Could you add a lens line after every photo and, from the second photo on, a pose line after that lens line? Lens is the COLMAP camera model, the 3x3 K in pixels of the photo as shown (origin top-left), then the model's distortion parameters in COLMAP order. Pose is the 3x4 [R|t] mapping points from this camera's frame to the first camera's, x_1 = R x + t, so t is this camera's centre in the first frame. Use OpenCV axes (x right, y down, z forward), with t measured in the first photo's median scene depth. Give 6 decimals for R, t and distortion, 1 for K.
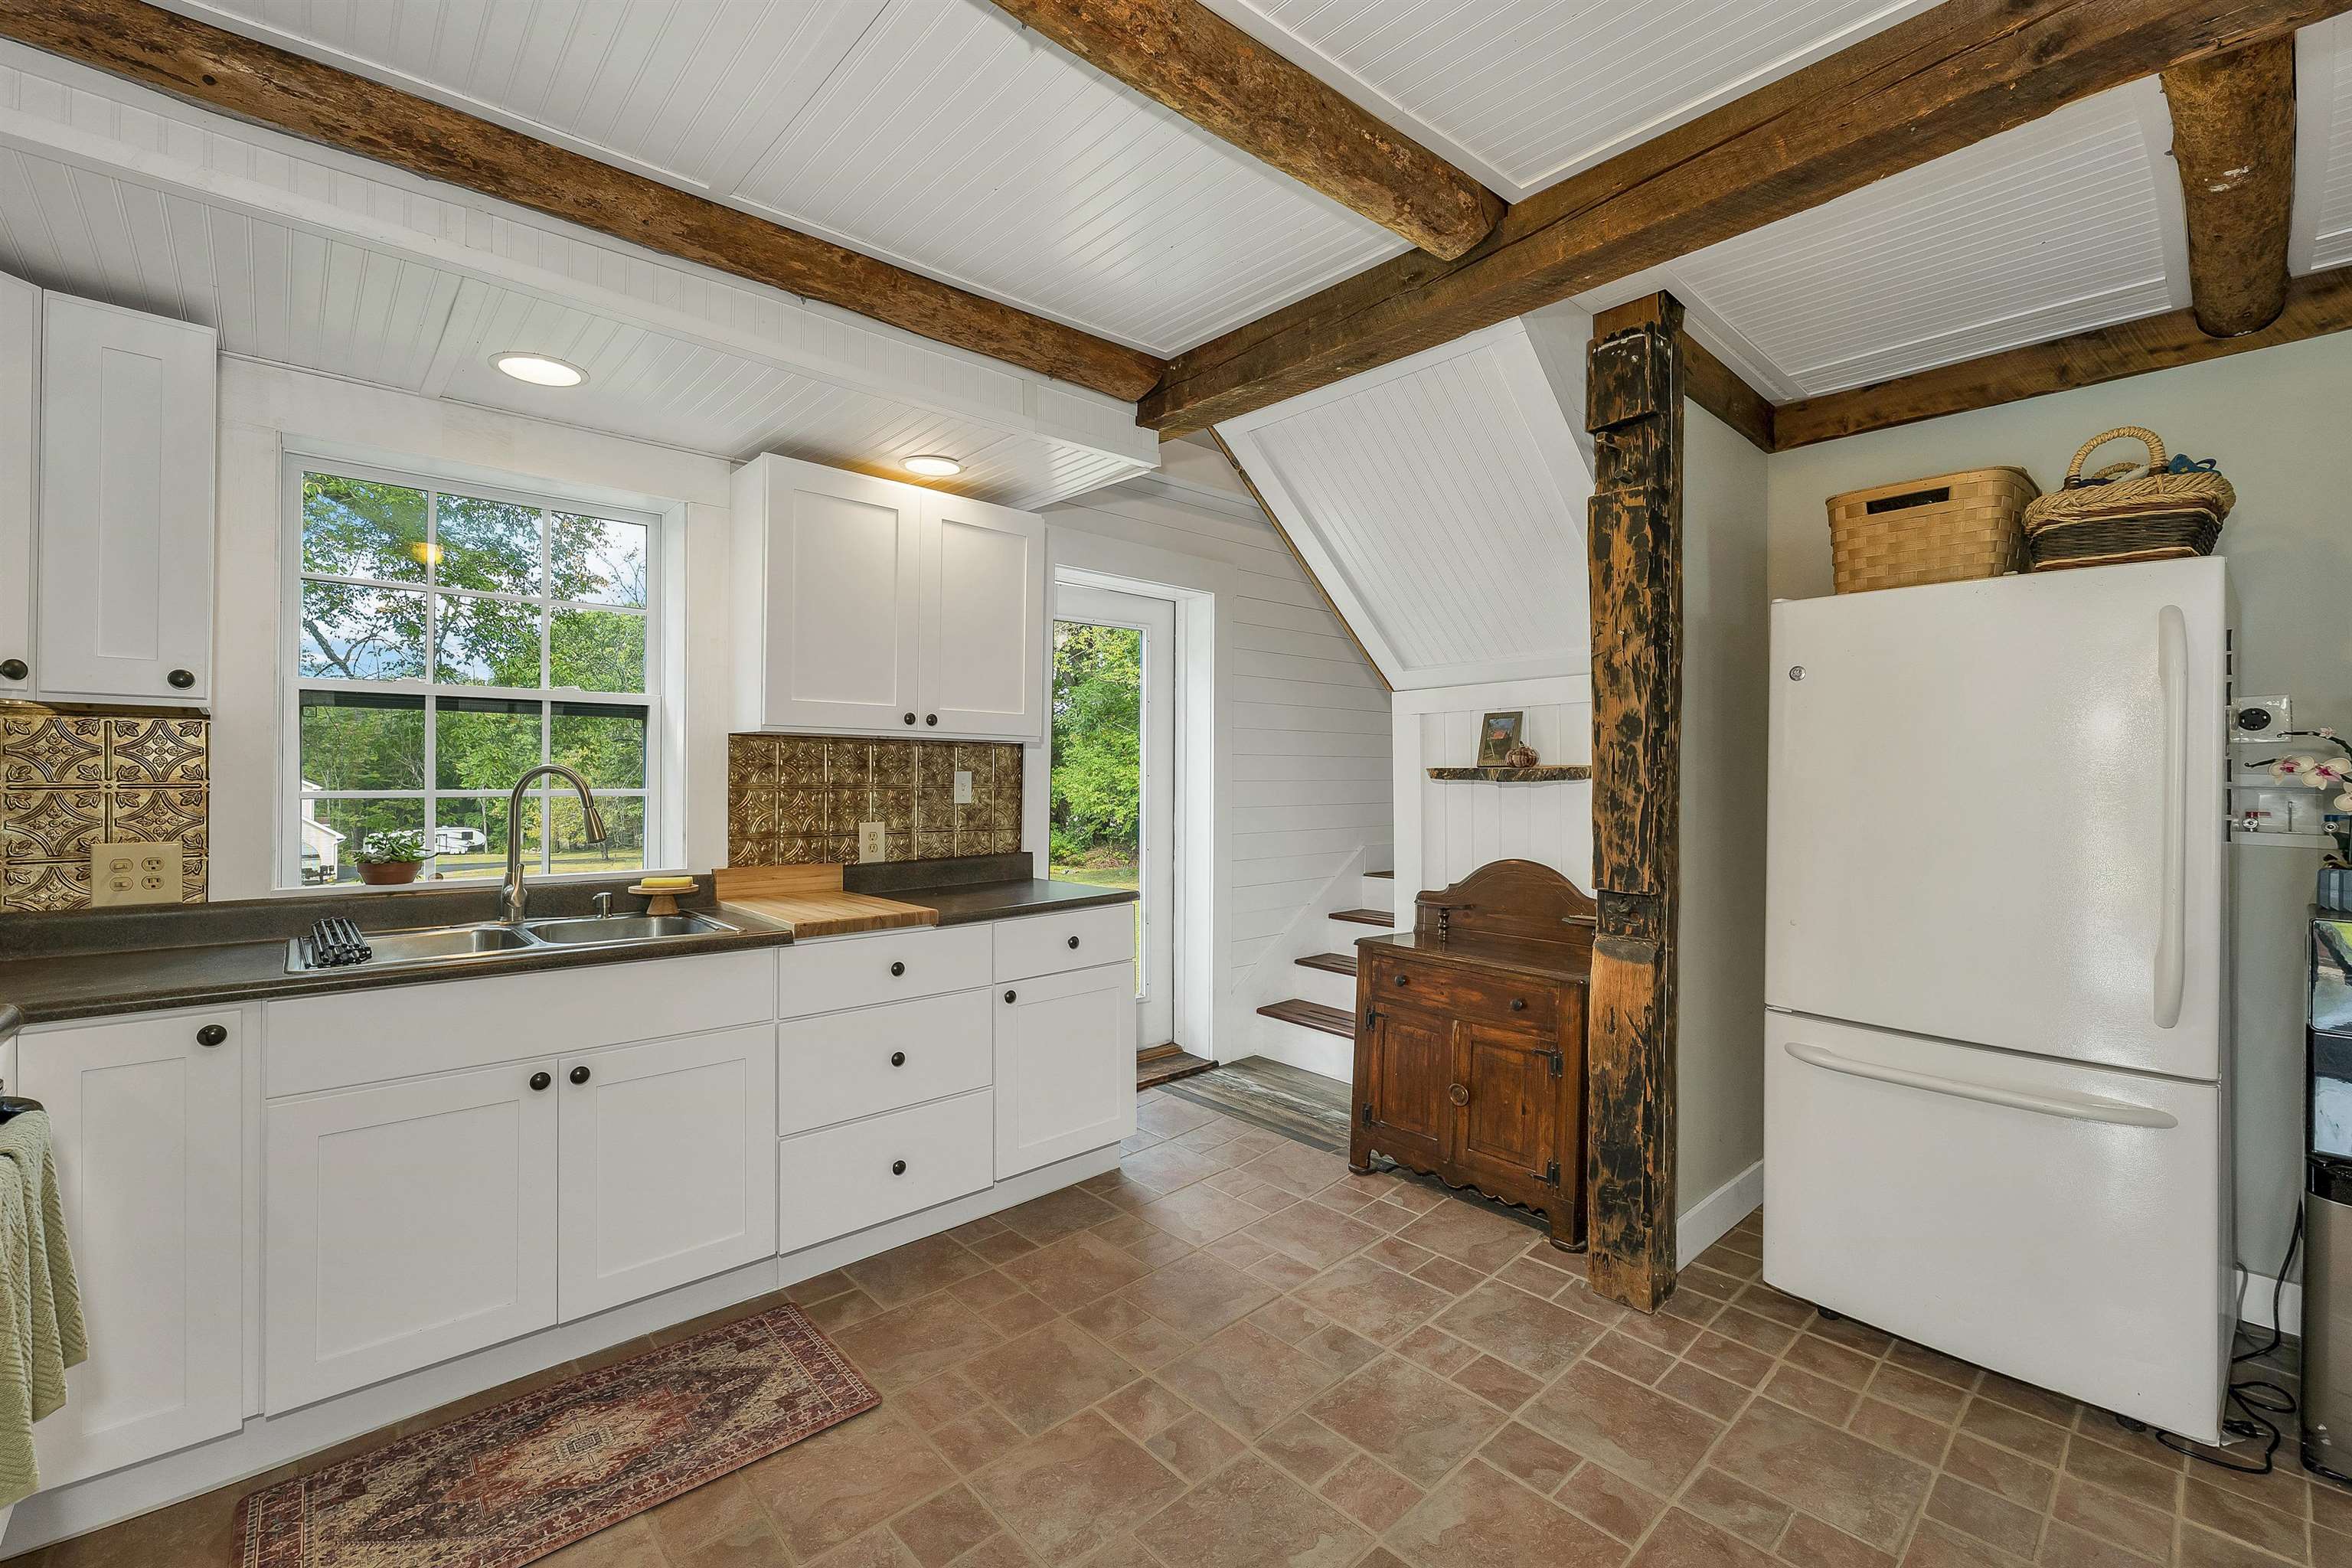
lens RADIAL K [[986.6, 0, 1182.6], [0, 986.6, 771.3], [0, 0, 1]] dist [0.007607, 0.000627]
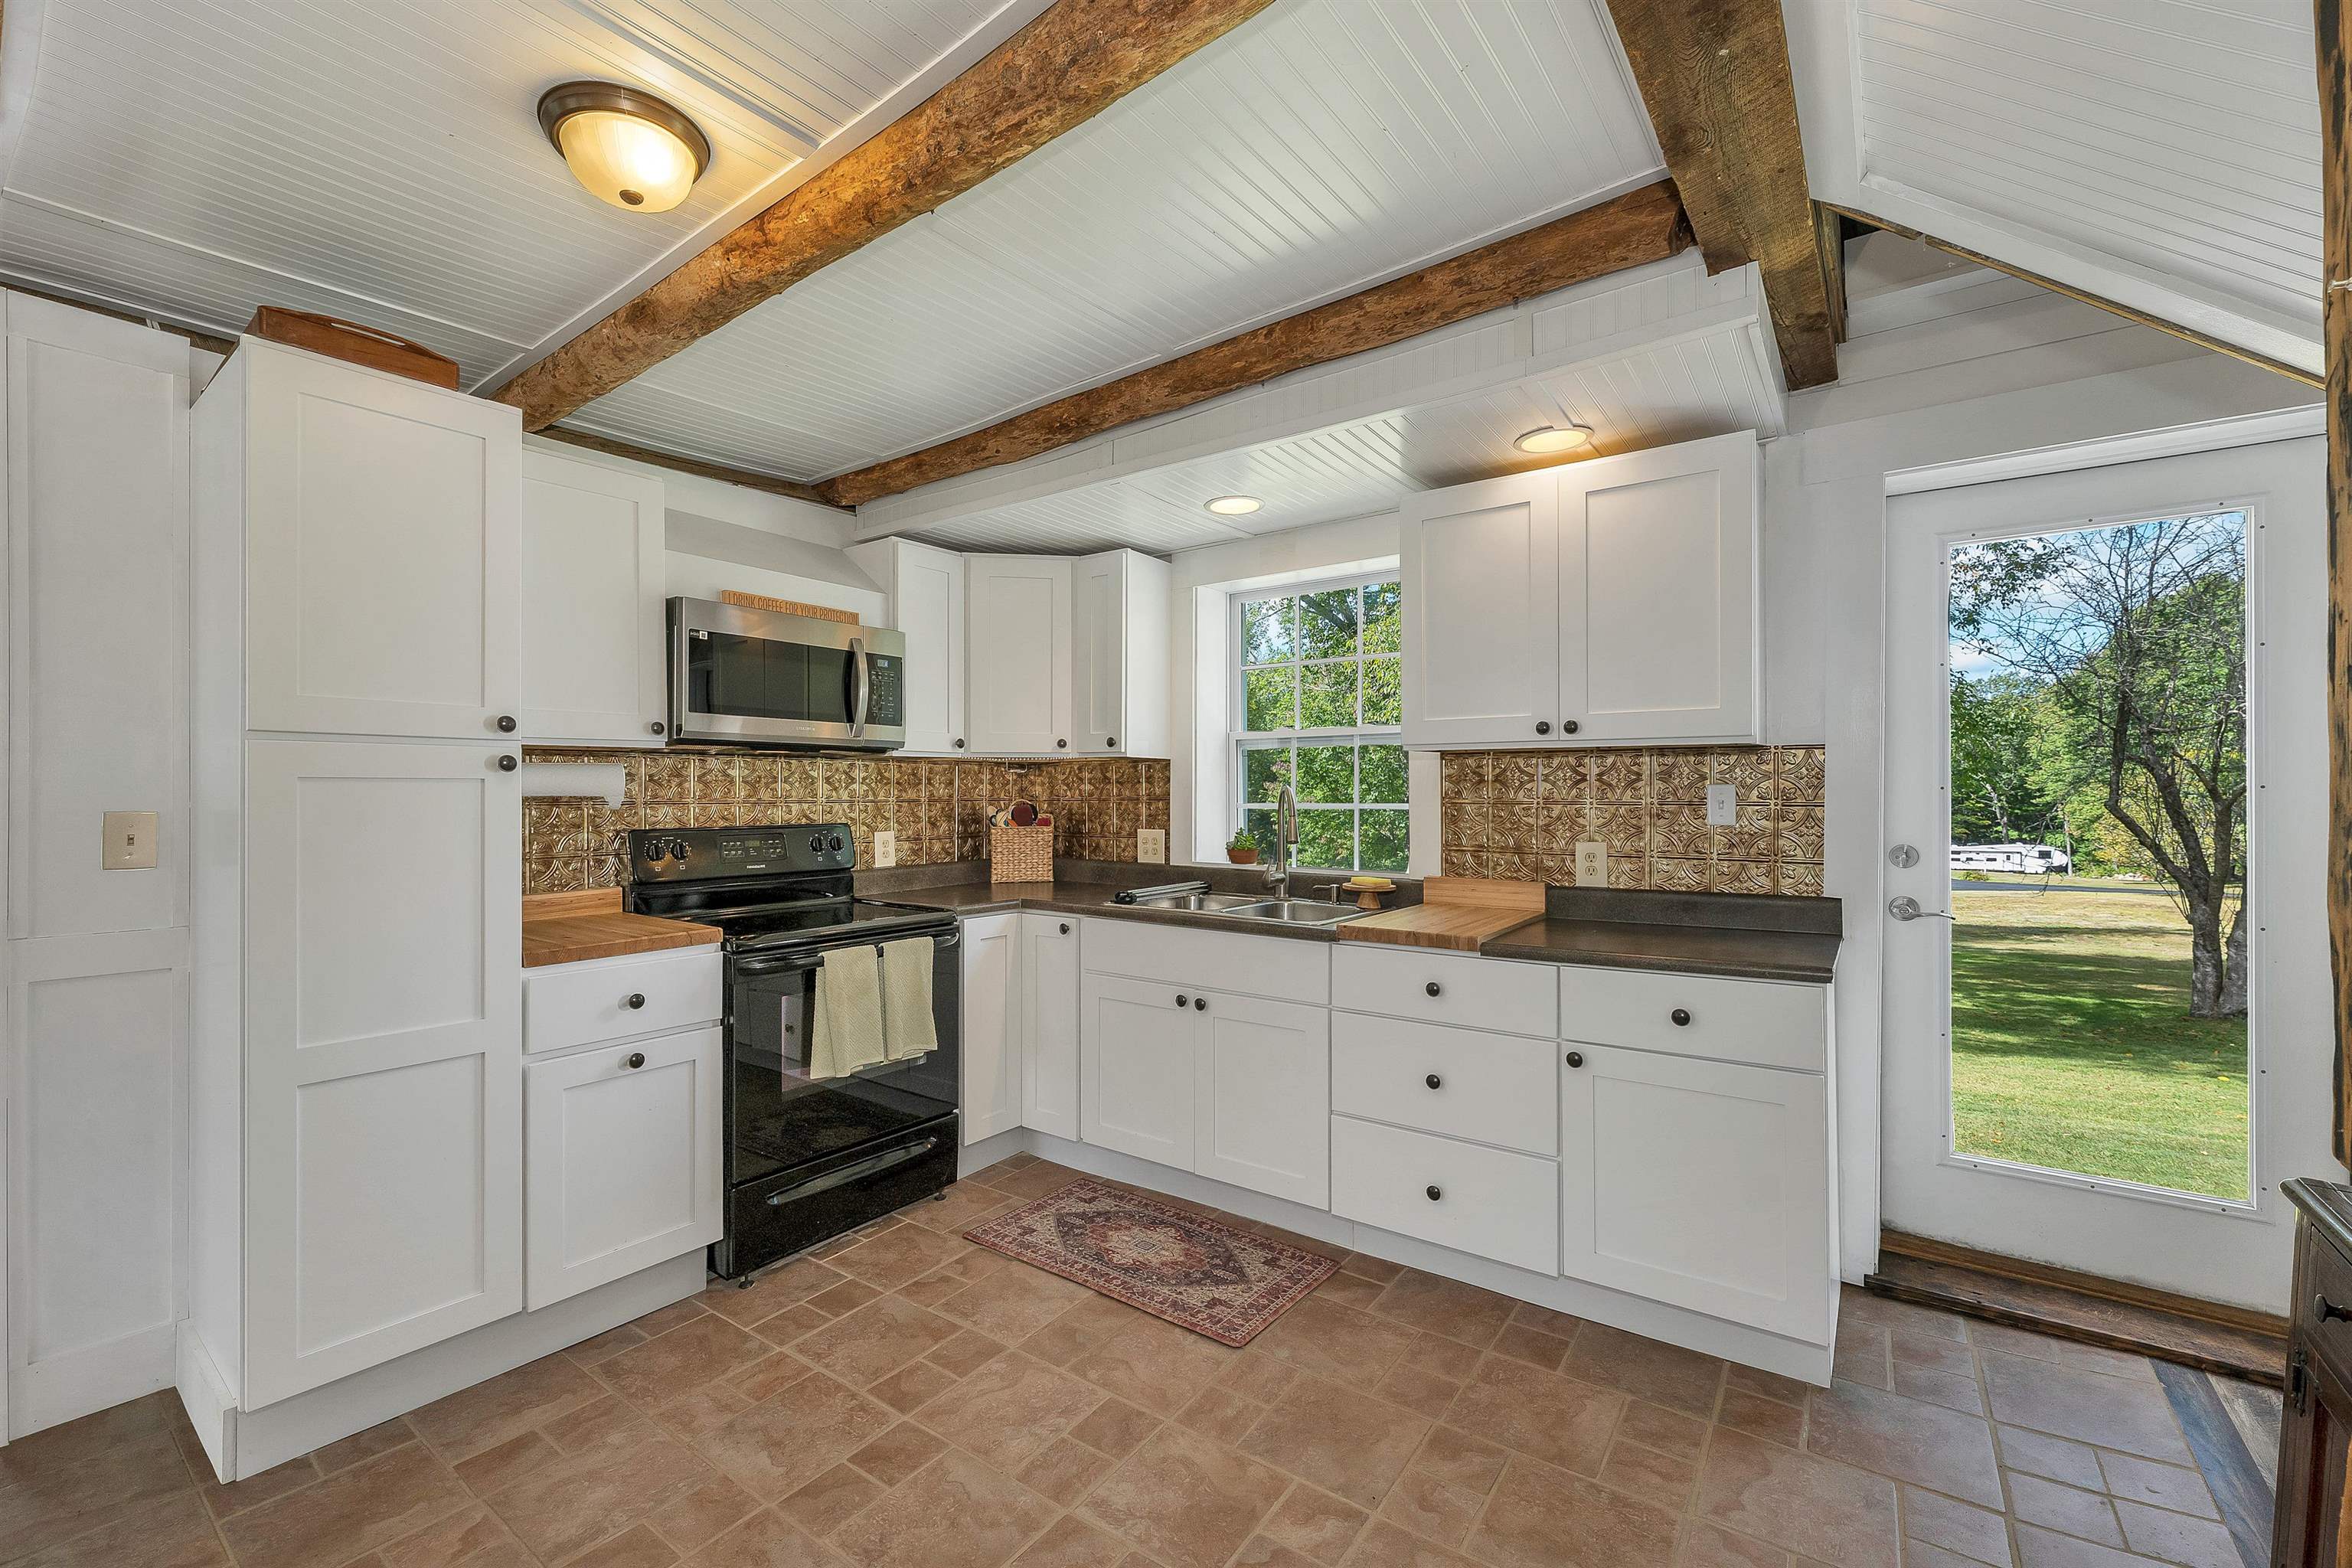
lens RADIAL K [[986.6, 0, 1186.1], [0, 986.6, 791.6], [0, 0, 1]] dist [0.007607, 0.000627]
pose [[0.187322, -0.004577, -0.982288, 0.767219], [0.010215, 0.999944, -0.002712, 0.005842], [0.982245, -0.009526, 0.187358, 0.709665]]
